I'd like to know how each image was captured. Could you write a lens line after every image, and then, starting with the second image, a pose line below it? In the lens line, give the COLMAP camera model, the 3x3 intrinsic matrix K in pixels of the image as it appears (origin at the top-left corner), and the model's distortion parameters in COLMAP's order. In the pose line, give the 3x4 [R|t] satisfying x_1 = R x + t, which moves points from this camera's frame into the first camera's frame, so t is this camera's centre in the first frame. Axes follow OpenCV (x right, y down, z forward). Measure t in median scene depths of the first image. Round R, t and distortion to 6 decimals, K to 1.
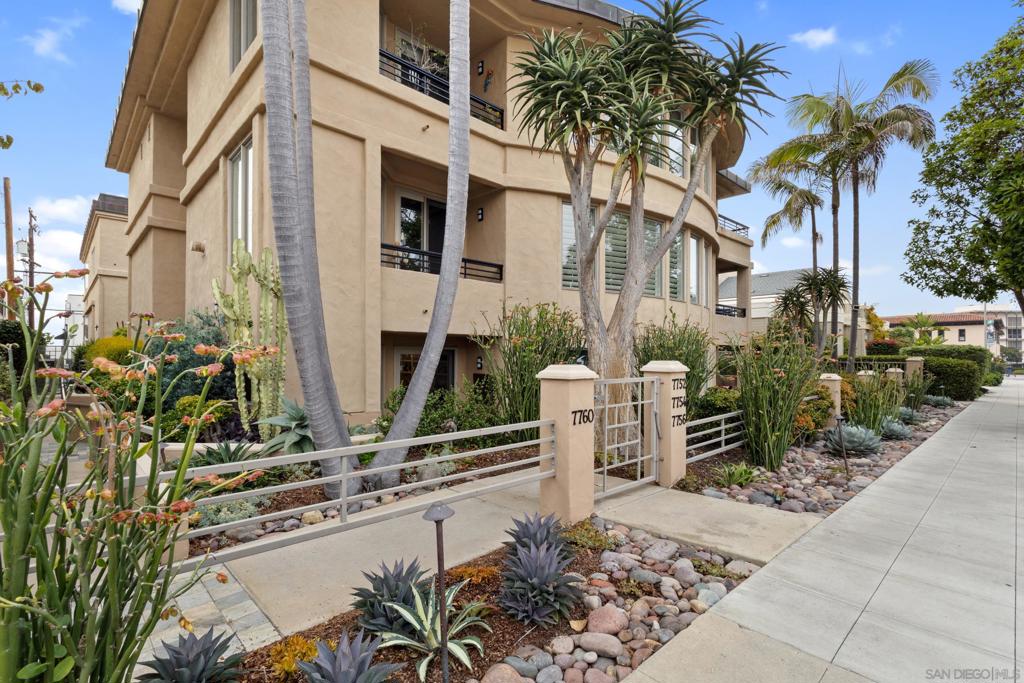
lens RADIAL K [[470.7, 0, 510.5], [0, 470.7, 353.6], [0, 0, 1]] dist [0.002119, 0.000278]
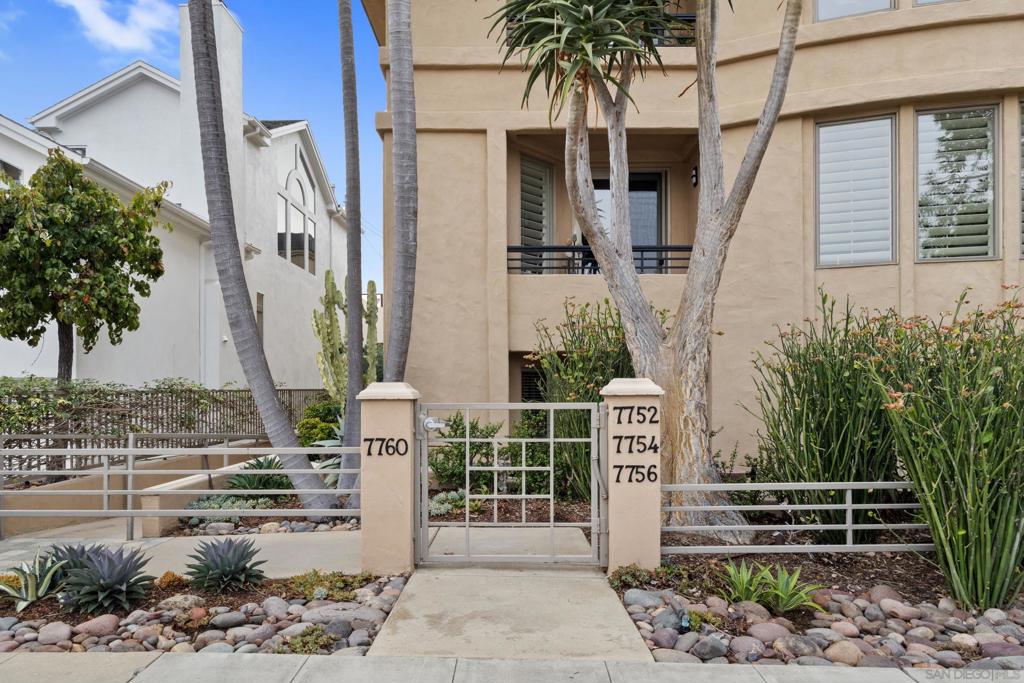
lens RADIAL K [[642.9, 0, 512.0], [0, 642.9, 388.8], [0, 0, 1]] dist [-0.001111, -0.001712]
pose [[0.721925, -0.005004, -0.691954, 0.522214], [0.007365, 0.999973, 0.000452, 0.017862], [0.691932, -0.005422, 0.721942, 0.176870]]
